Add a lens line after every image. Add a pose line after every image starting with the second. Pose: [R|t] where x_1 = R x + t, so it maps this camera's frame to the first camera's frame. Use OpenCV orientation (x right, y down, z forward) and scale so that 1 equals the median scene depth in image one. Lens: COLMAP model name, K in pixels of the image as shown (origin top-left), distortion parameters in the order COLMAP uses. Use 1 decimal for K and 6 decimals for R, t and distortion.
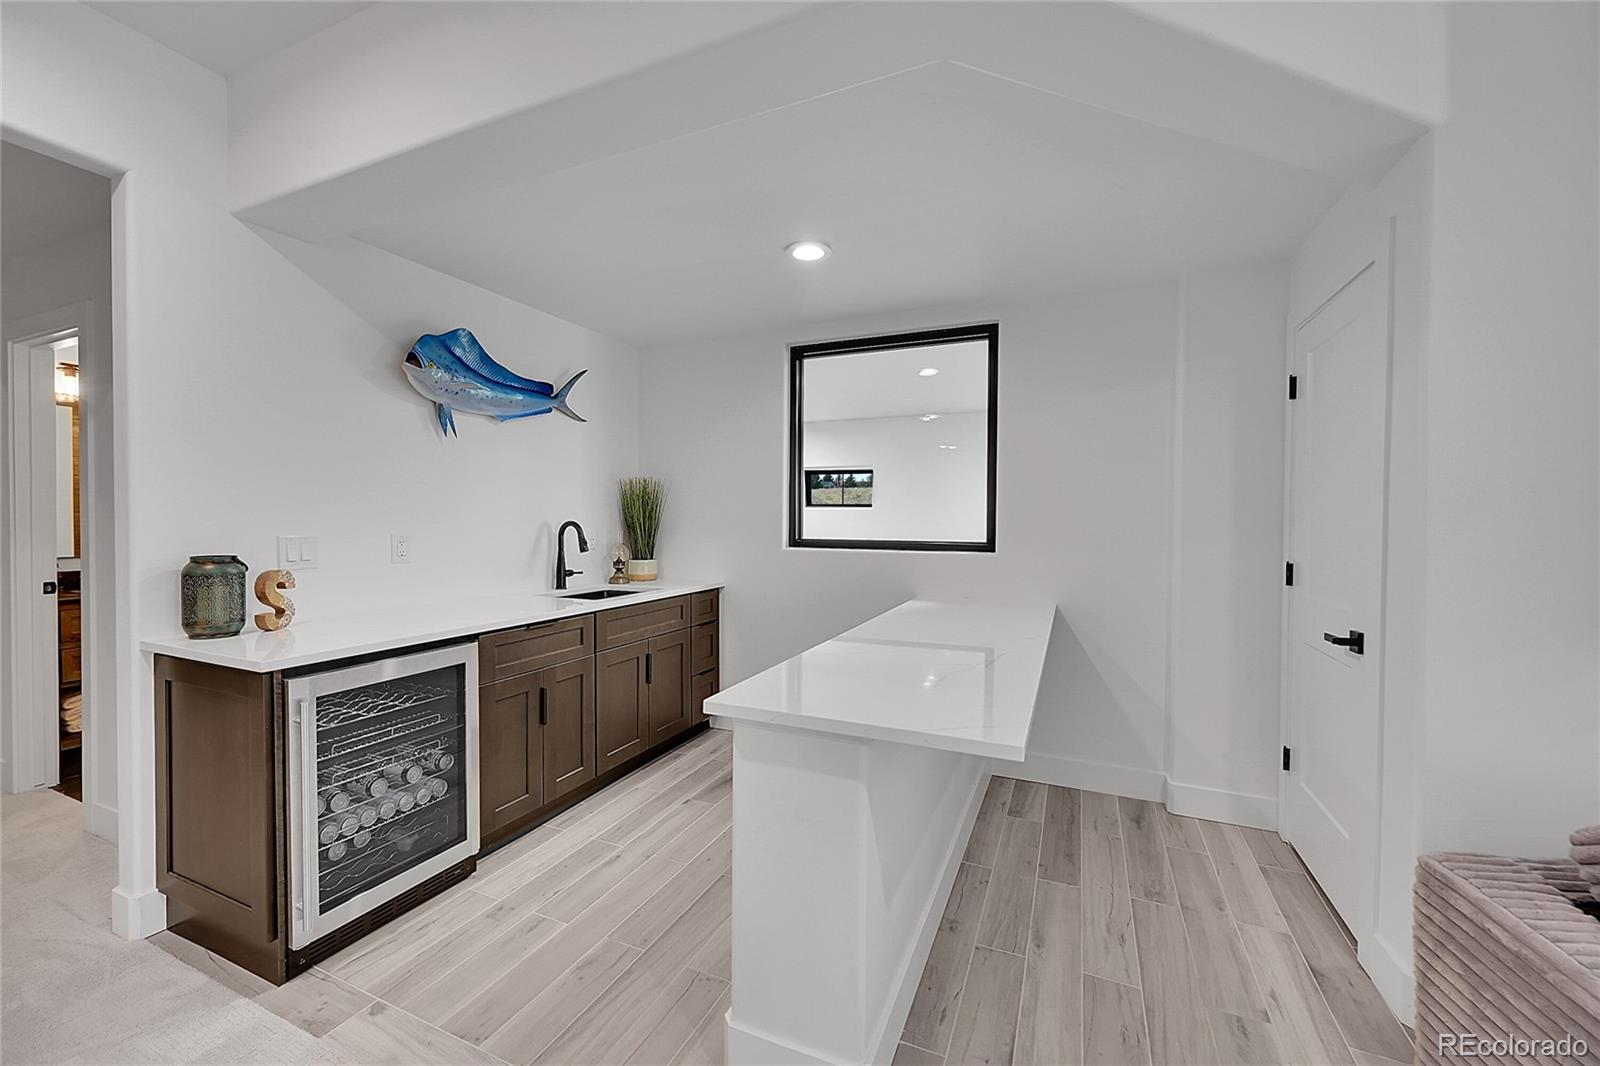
lens RADIAL K [[630.3, 0, 800.8], [0, 630.3, 524.0], [0, 0, 1]] dist [-0.003484, 0.001261]
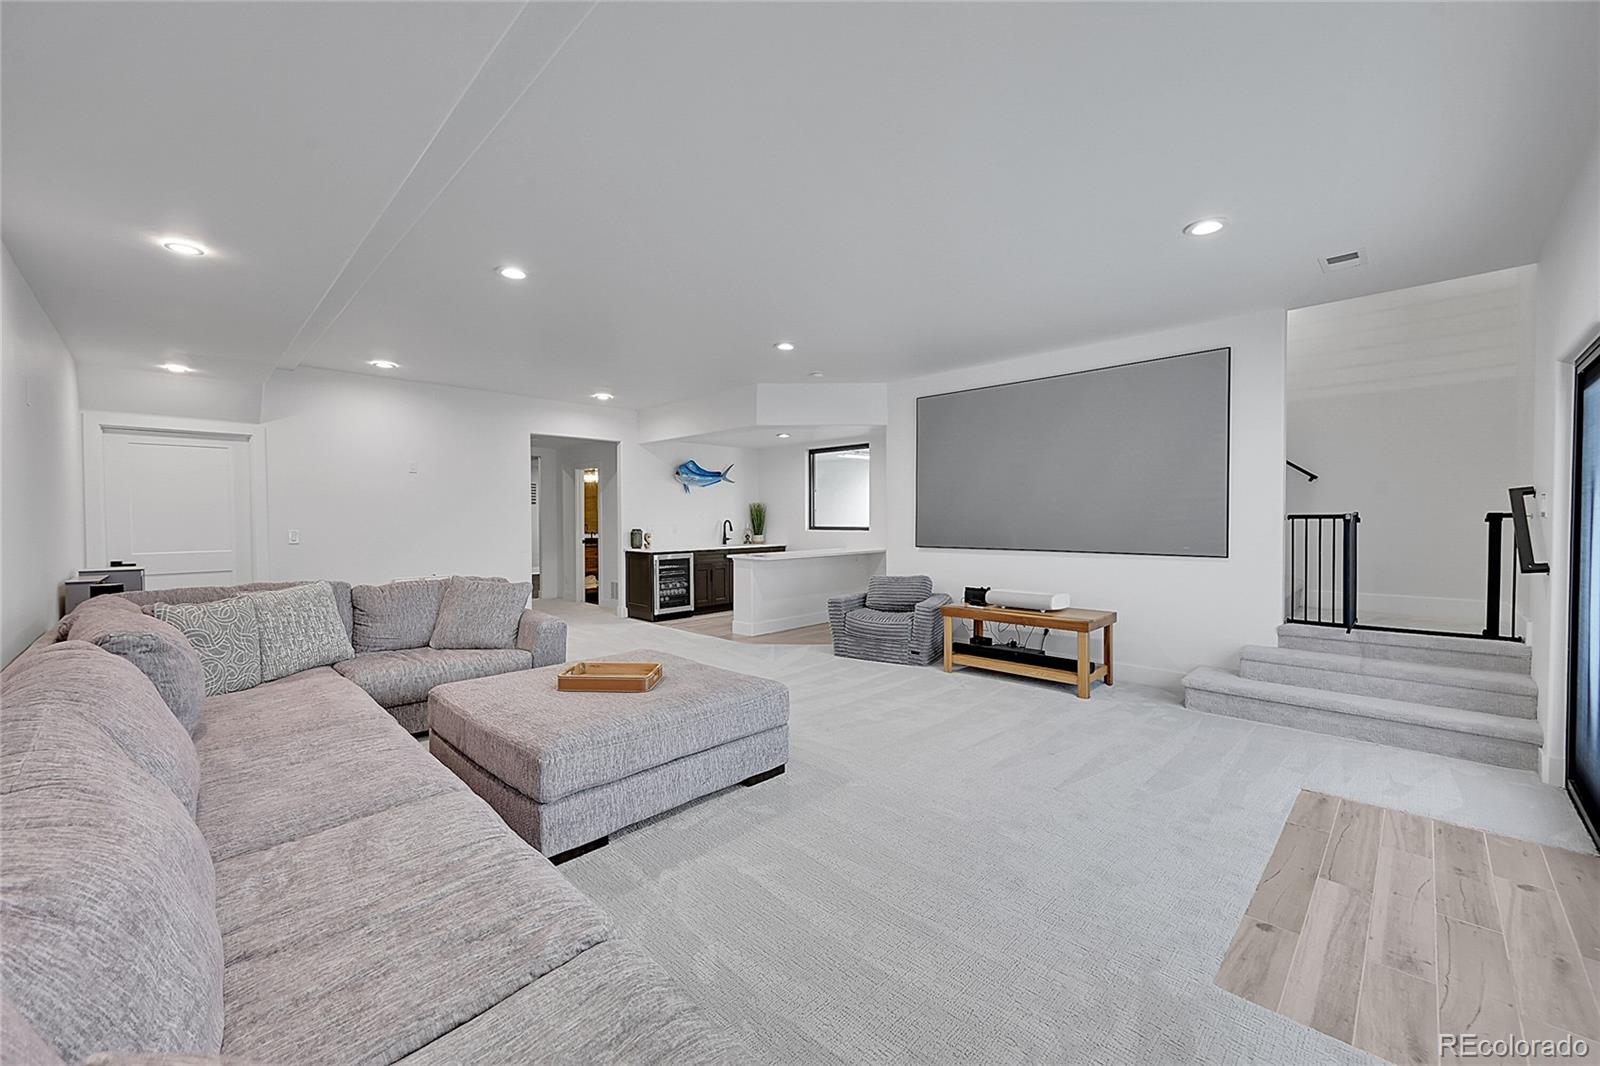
lens RADIAL K [[630.3, 0, 801.3], [0, 630.3, 532.1], [0, 0, 1]] dist [-0.003484, 0.001261]
pose [[0.931839, -0.002979, -0.362859, 1.272403], [0.007308, 0.999918, 0.010559, 0.029283], [0.362797, -0.012491, 0.931784, -1.982214]]
